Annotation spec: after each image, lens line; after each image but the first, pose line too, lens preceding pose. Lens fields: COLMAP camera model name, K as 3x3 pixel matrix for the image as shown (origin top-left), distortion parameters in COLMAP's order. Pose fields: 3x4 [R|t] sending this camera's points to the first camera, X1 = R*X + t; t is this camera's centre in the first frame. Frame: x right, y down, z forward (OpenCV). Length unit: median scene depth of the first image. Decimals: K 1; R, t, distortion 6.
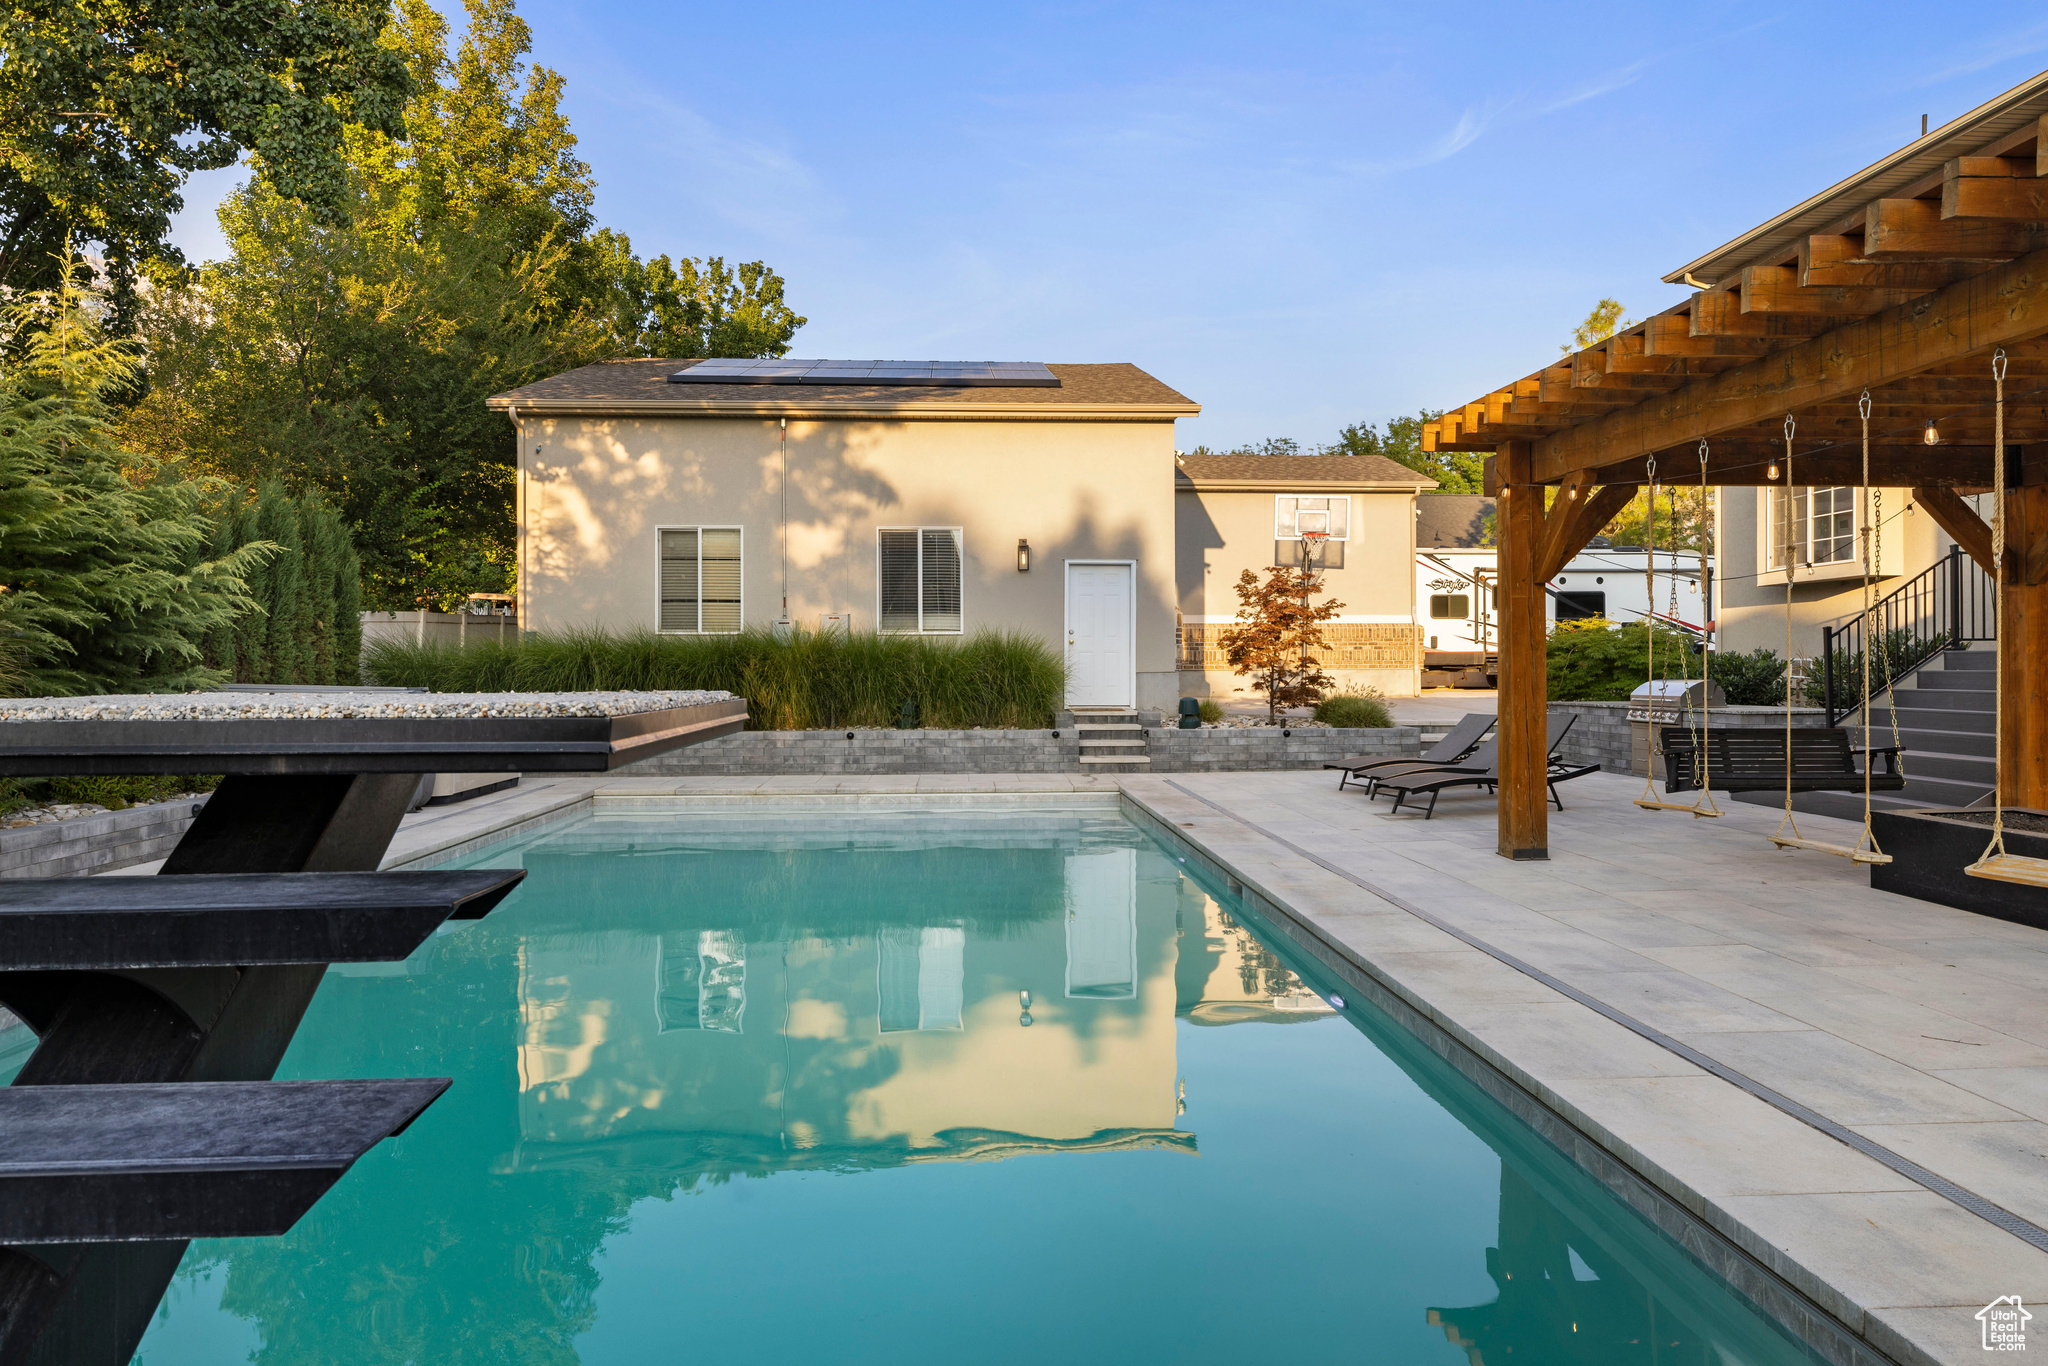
lens RADIAL K [[1227.5, 0, 1008.8], [0, 1227.5, 678.2], [0, 0, 1]] dist [0.023337, 0.000640]
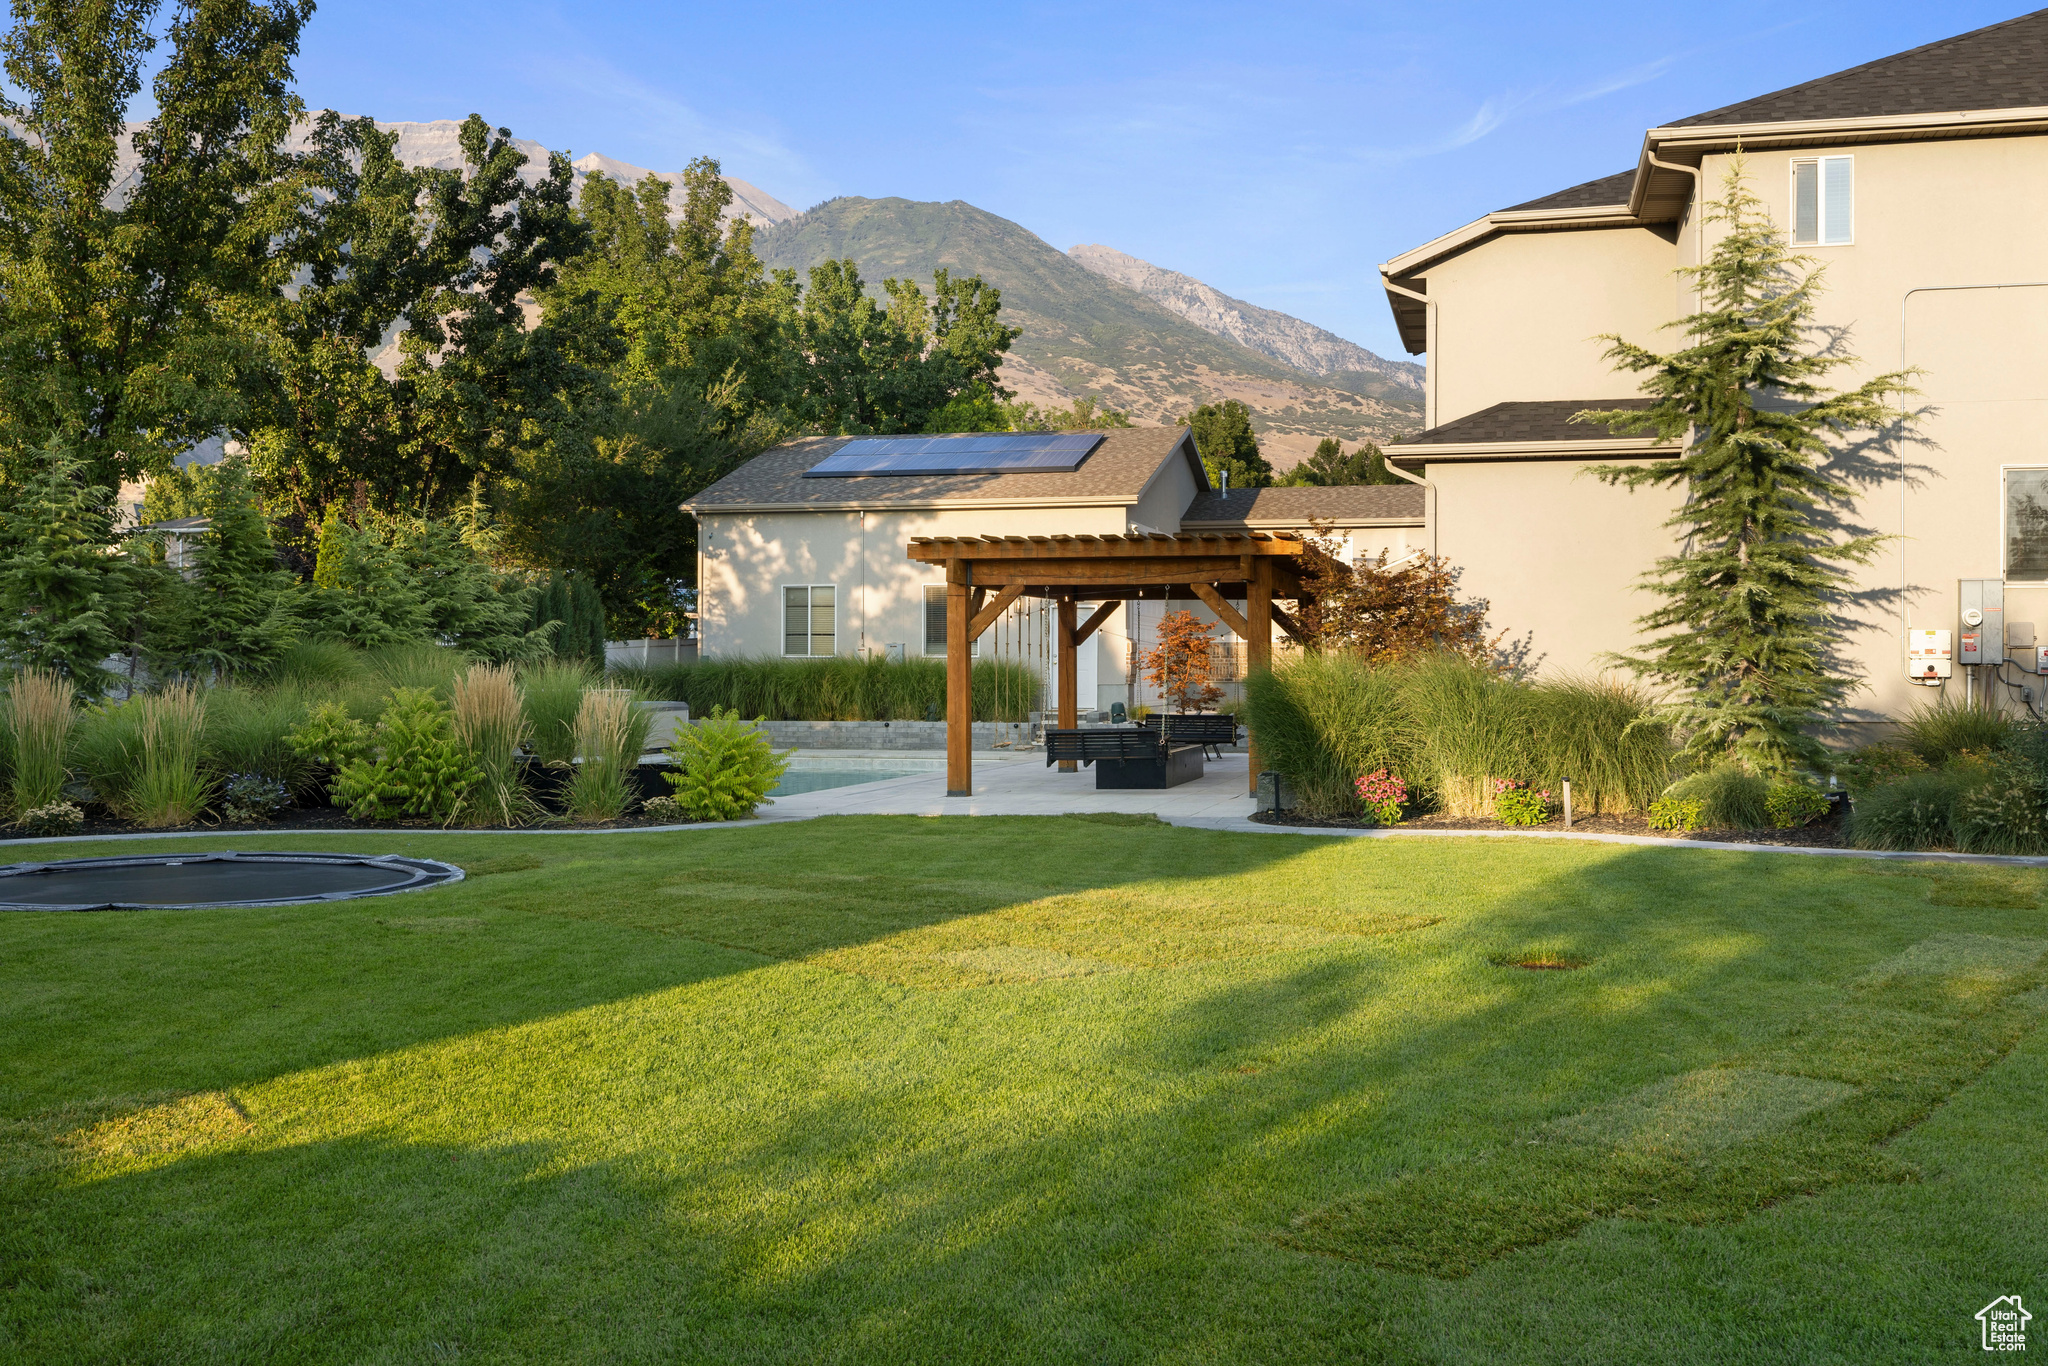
lens RADIAL K [[1951.4, 0, 1024.0], [0, 1951.4, 683.0], [0, 0, 1]] dist [0.001766, 0.006442]
pose [[0.956978, 0.005751, -0.290102, 0.691720], [-0.006507, 0.999977, -0.001642, -0.005009], [0.290086, 0.003459, 0.956994, -1.194859]]
